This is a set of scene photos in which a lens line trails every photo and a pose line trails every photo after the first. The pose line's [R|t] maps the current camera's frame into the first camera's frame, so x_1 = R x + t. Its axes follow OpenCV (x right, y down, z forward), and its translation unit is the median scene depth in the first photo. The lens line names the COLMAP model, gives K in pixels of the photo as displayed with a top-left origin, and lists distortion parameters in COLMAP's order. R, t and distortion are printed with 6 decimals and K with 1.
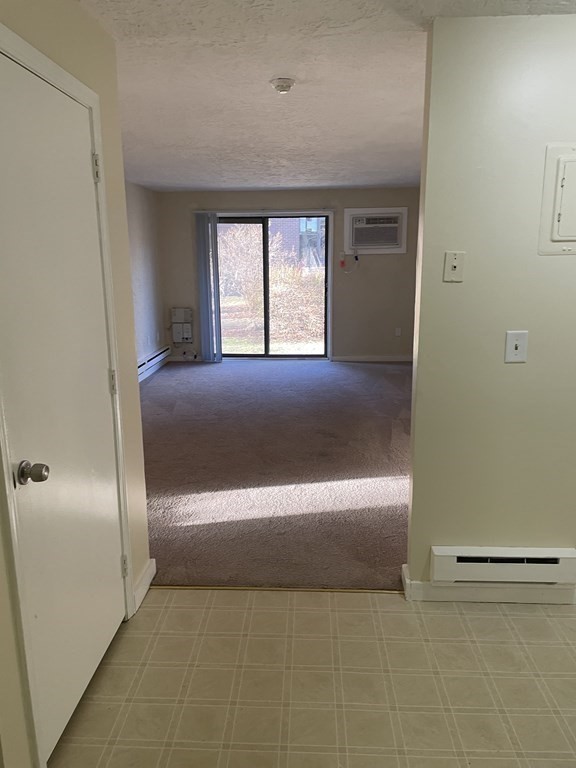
lens RADIAL K [[578.5, 0, 287.0], [0, 578.5, 392.7], [0, 0, 1]] dist [0.066579, -0.117205]
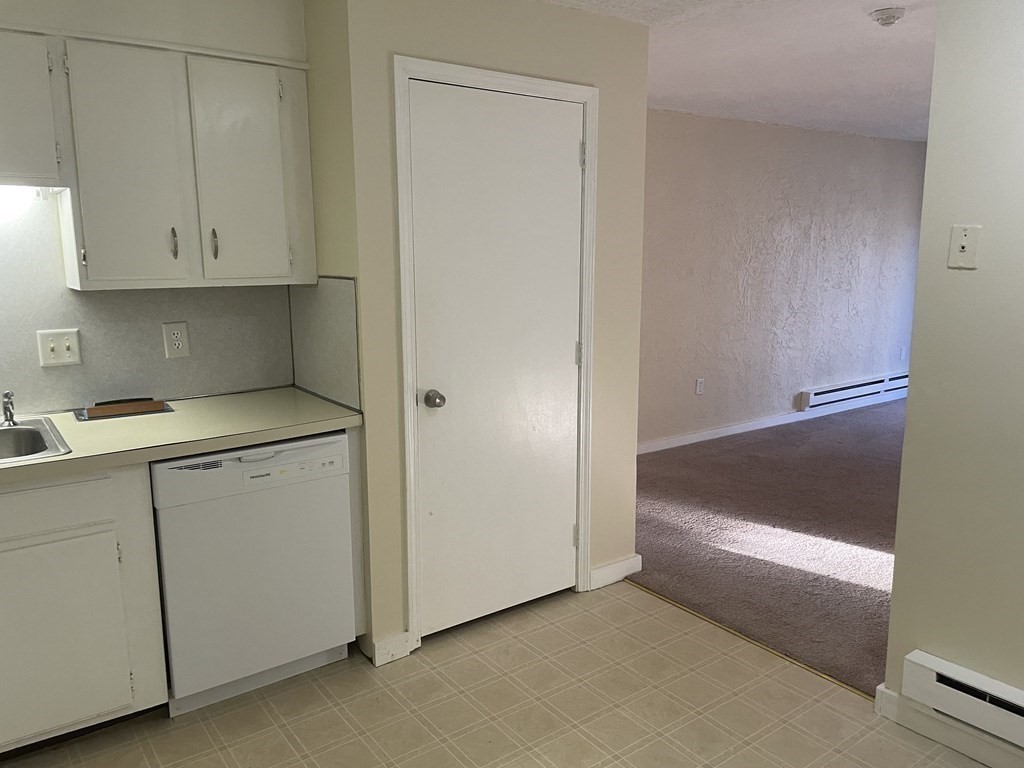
lens RADIAL K [[768.9, 0, 495.5], [0, 768.9, 384.5], [0, 0, 1]] dist [0.115658, -0.114696]
pose [[0.627902, 0.143041, -0.765035, 0.679606], [-0.177729, 0.983346, 0.037988, 0.009792], [0.757728, 0.112116, 0.642867, -0.016489]]
